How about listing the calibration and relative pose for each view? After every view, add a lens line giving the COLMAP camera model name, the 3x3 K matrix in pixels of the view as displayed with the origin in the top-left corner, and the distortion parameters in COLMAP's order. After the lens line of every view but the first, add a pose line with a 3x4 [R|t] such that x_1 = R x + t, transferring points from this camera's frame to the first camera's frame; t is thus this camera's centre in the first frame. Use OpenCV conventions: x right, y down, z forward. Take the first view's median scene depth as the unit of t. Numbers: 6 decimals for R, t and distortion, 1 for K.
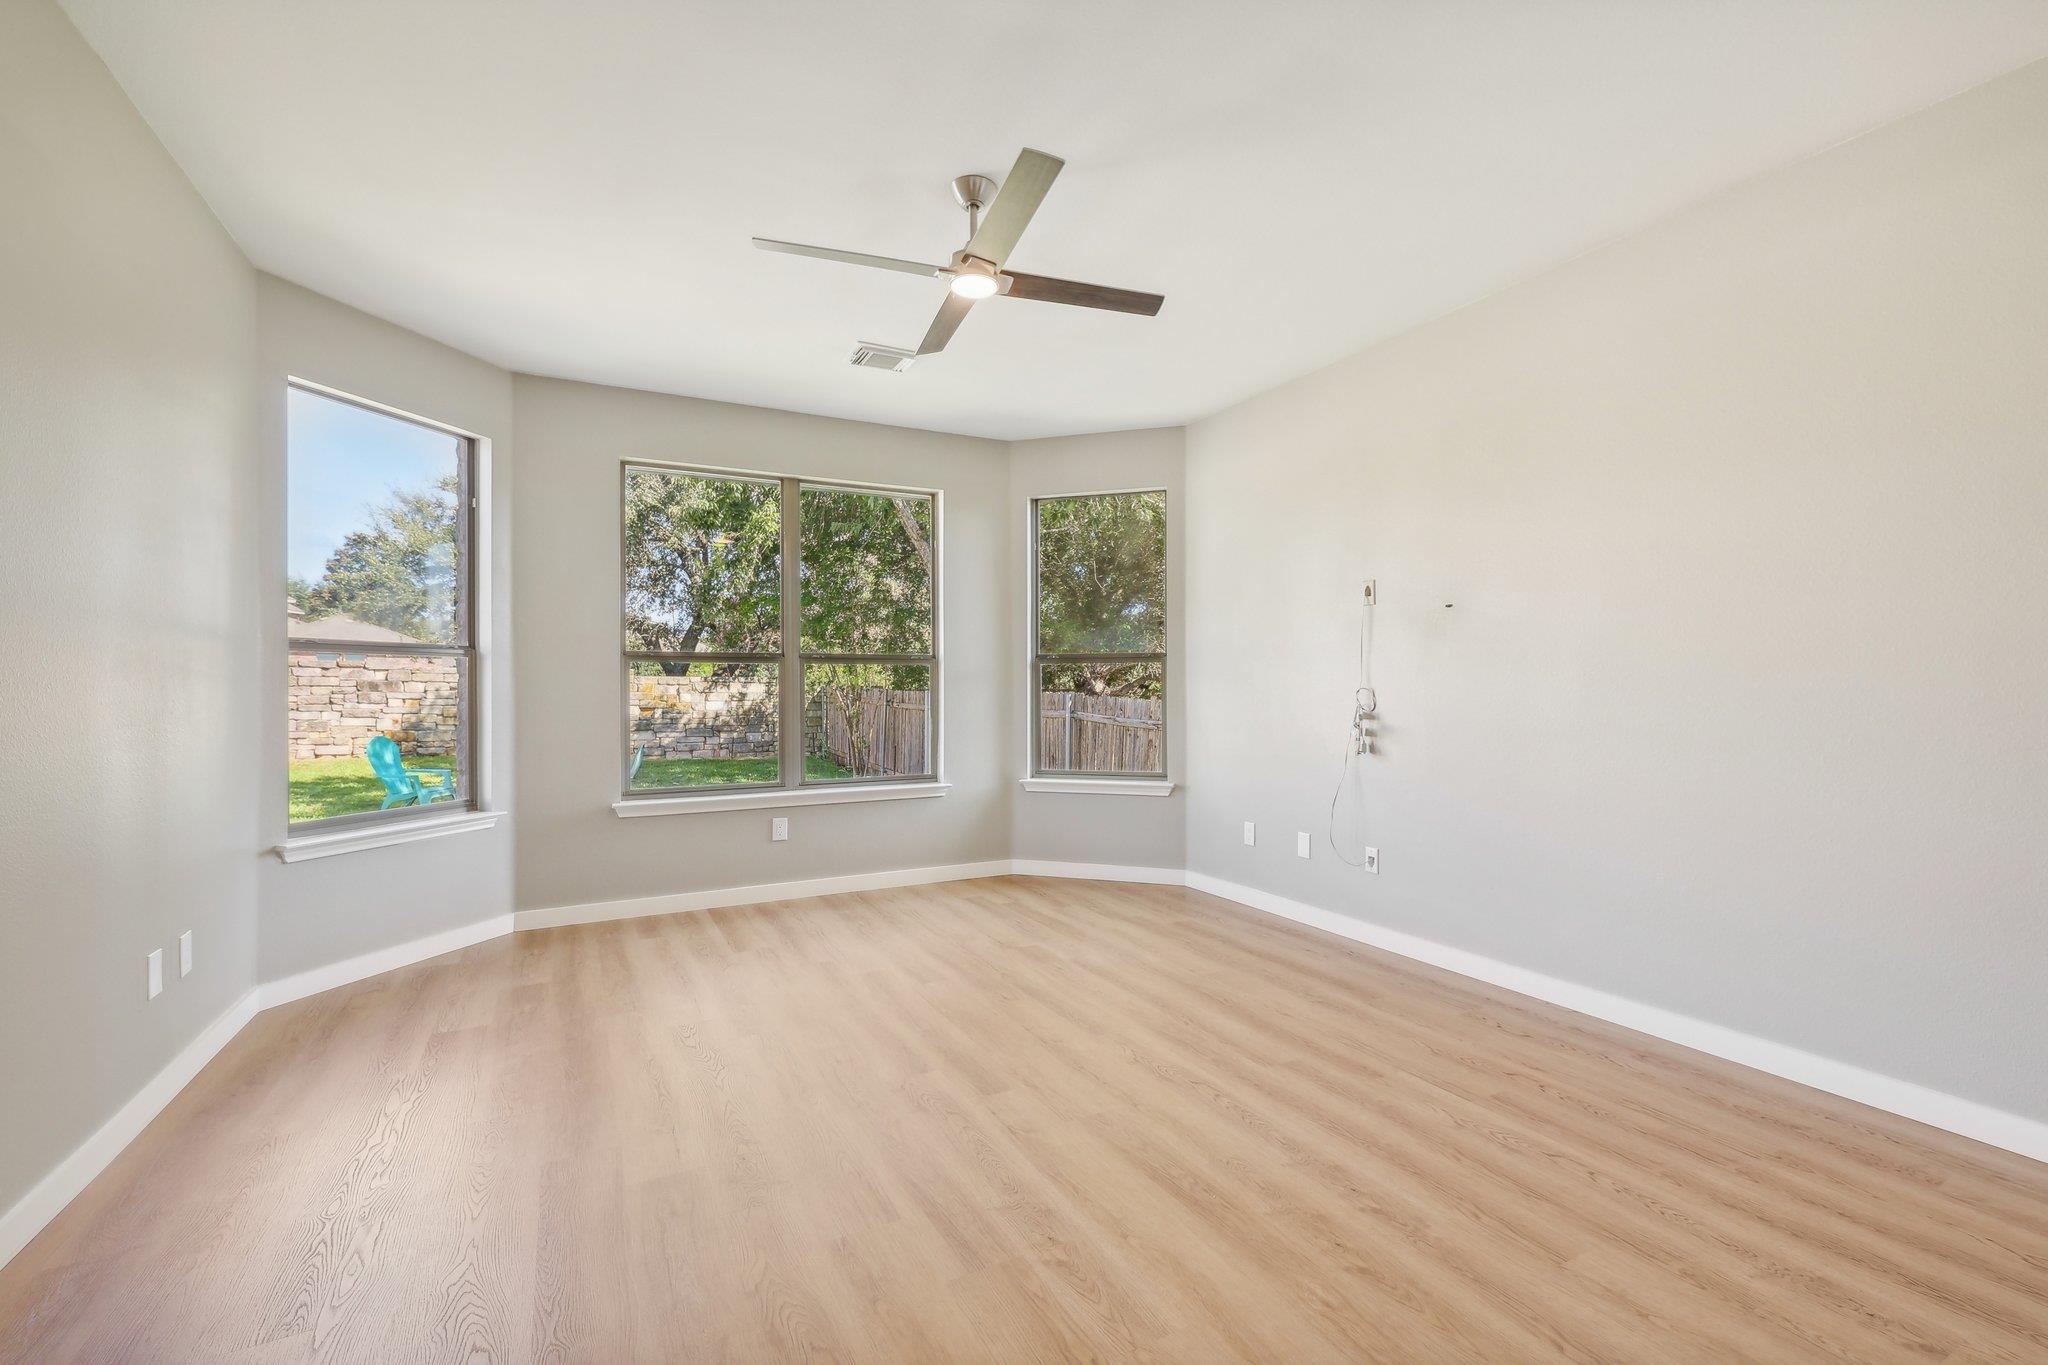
lens RADIAL K [[871.2, 0, 1040.9], [0, 871.2, 681.9], [0, 0, 1]] dist [0.008671, 0.000740]
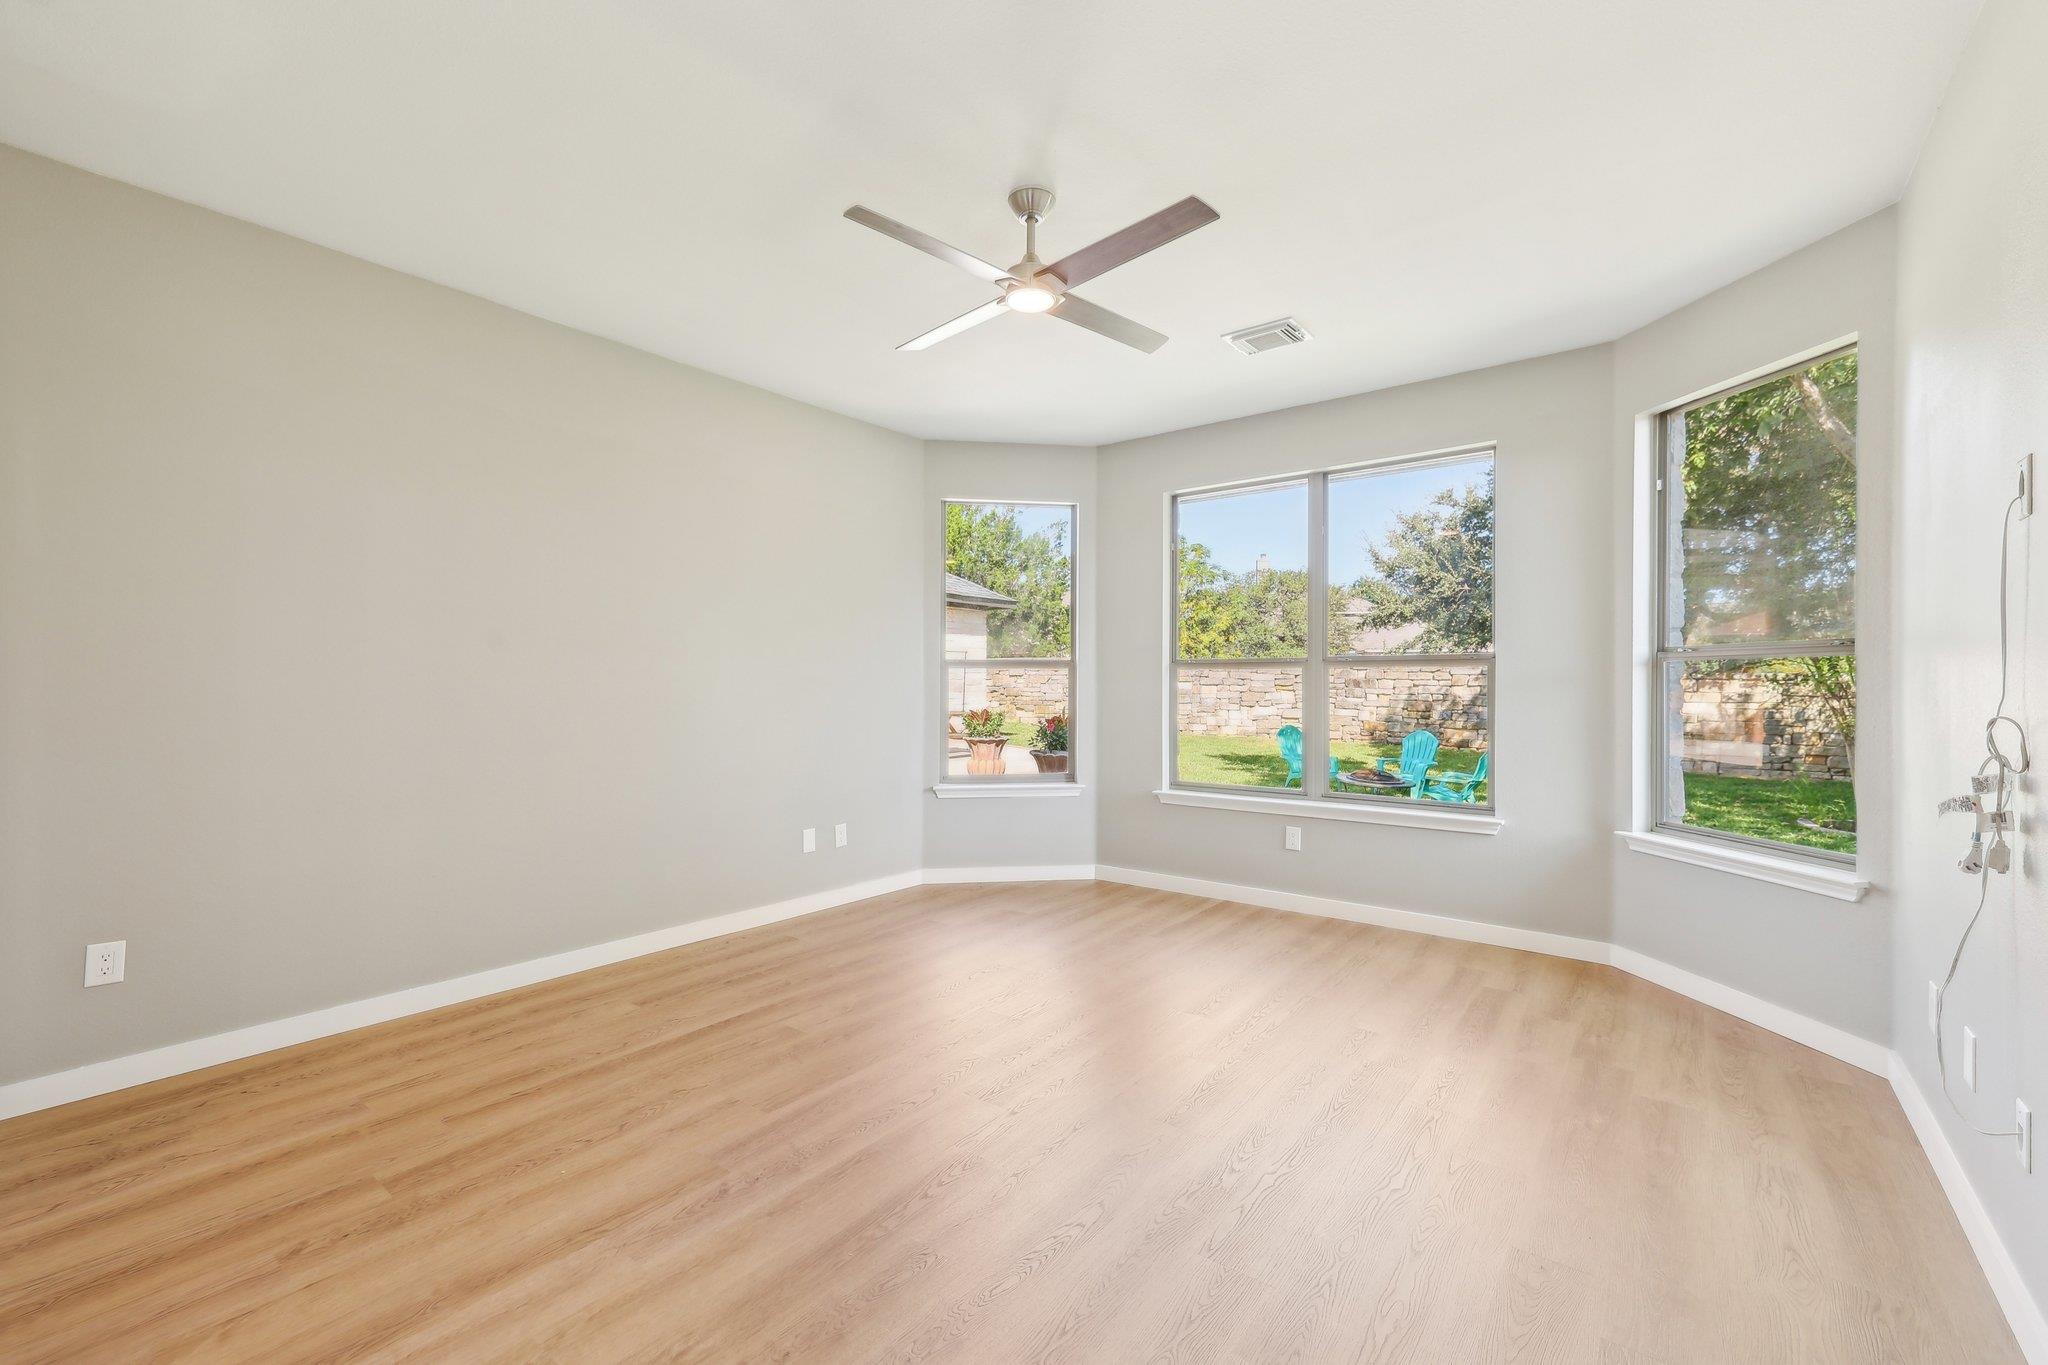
lens RADIAL K [[871.2, 0, 1021.5], [0, 871.2, 678.1], [0, 0, 1]] dist [0.008671, 0.000740]
pose [[0.409931, -0.000931, -0.912116, 0.536576], [0.001535, 0.999999, -0.000332, -0.011557], [0.912115, -0.001264, 0.409932, 0.374571]]
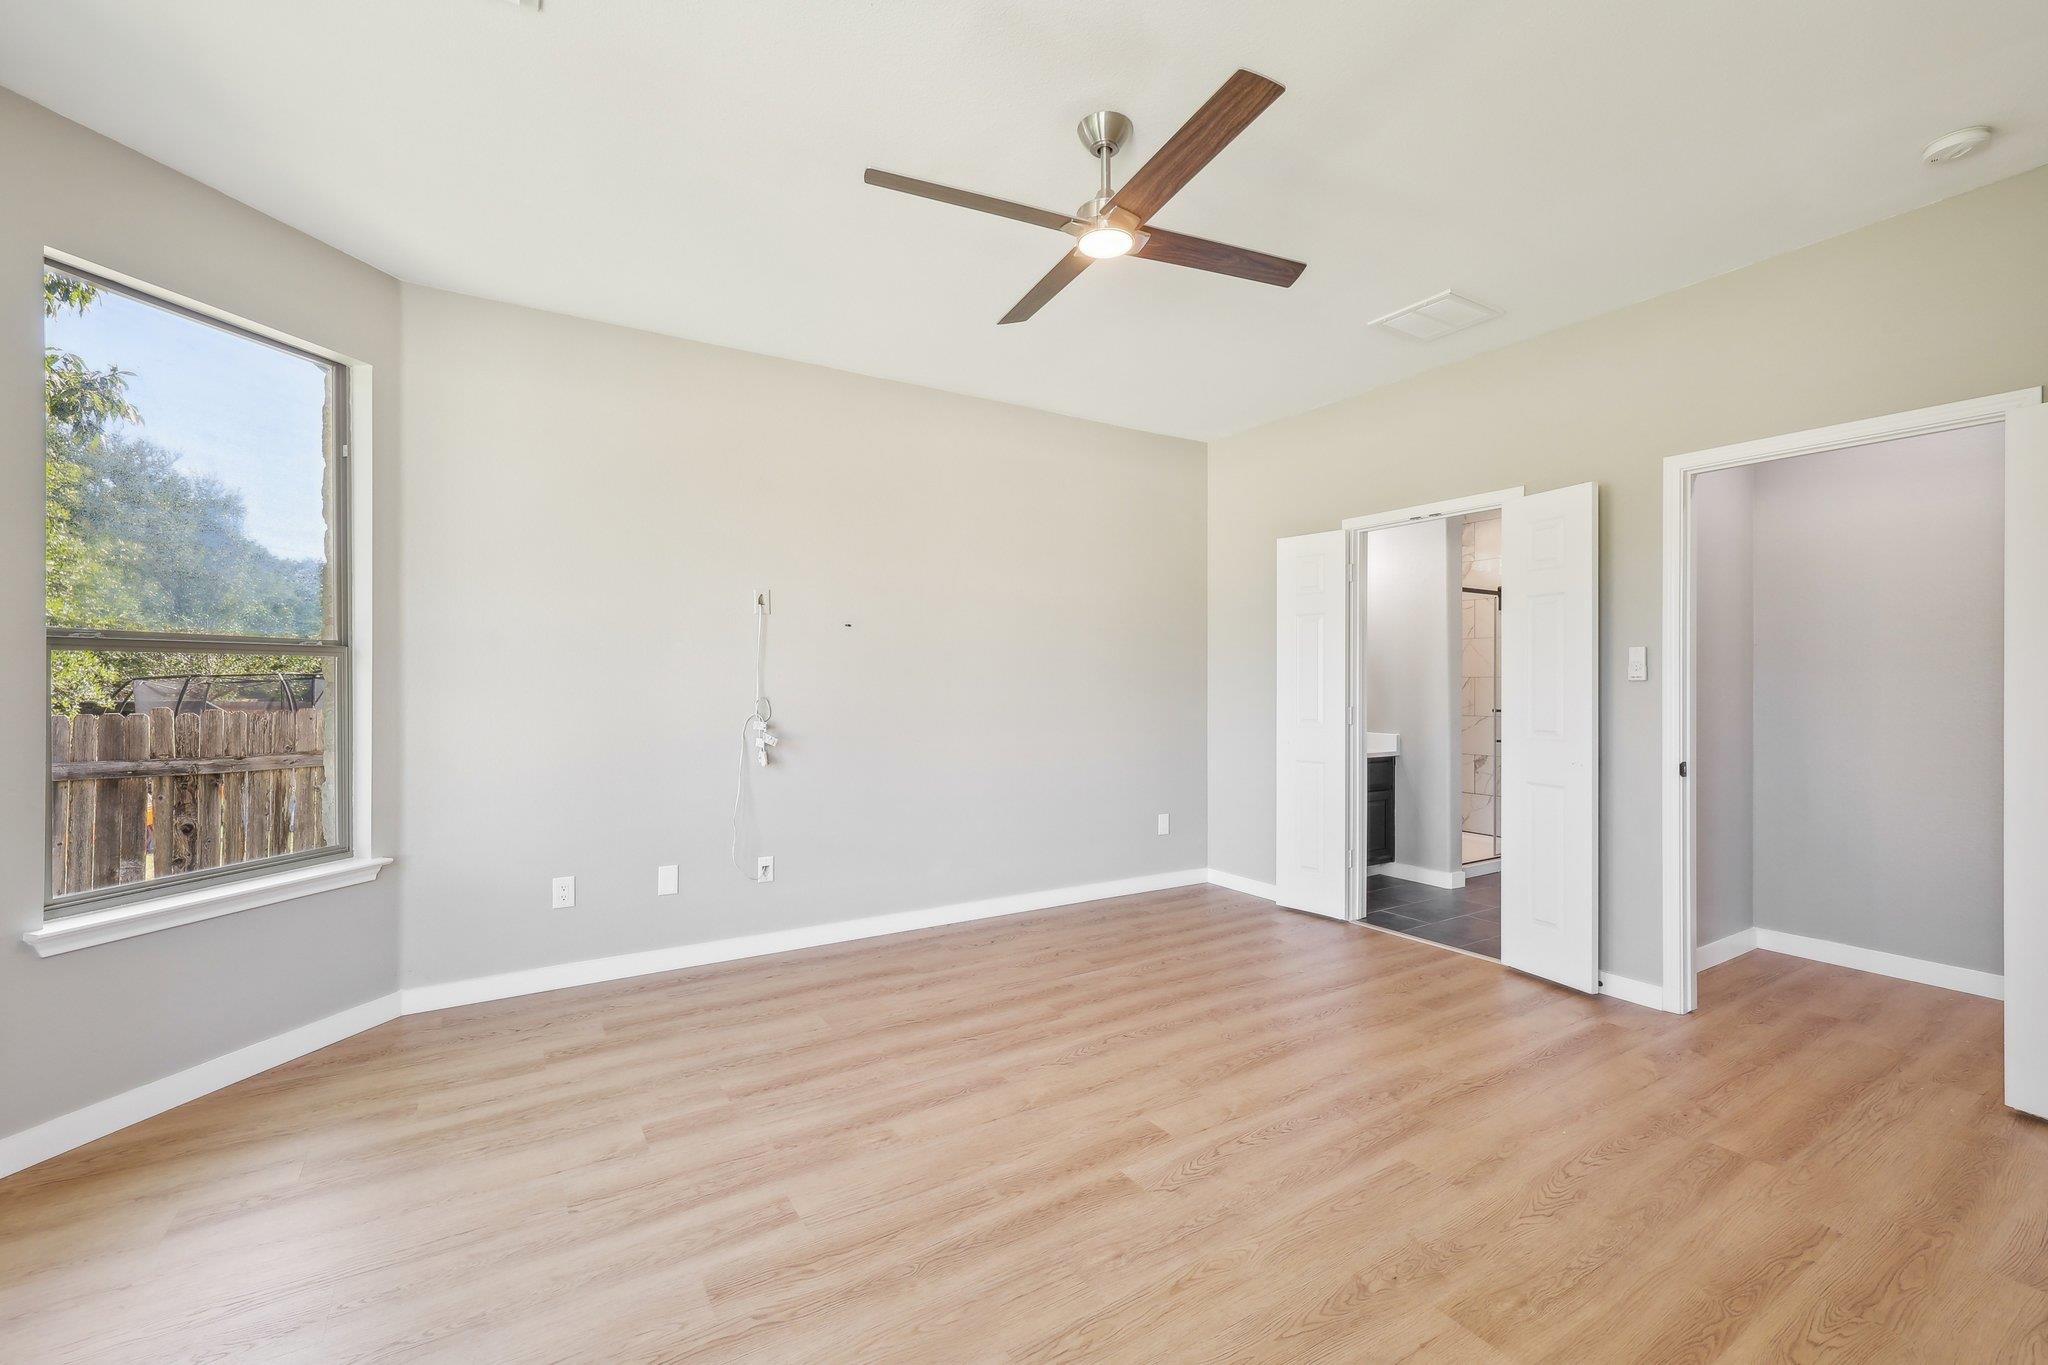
lens RADIAL K [[871.2, 0, 1009.5], [0, 871.2, 682.9], [0, 0, 1]] dist [0.008671, 0.000740]
pose [[-0.059490, -0.001734, 0.998227, -0.601733], [-0.008534, 0.999963, 0.001228, -0.012838], [-0.998192, -0.008446, -0.059503, 0.739525]]
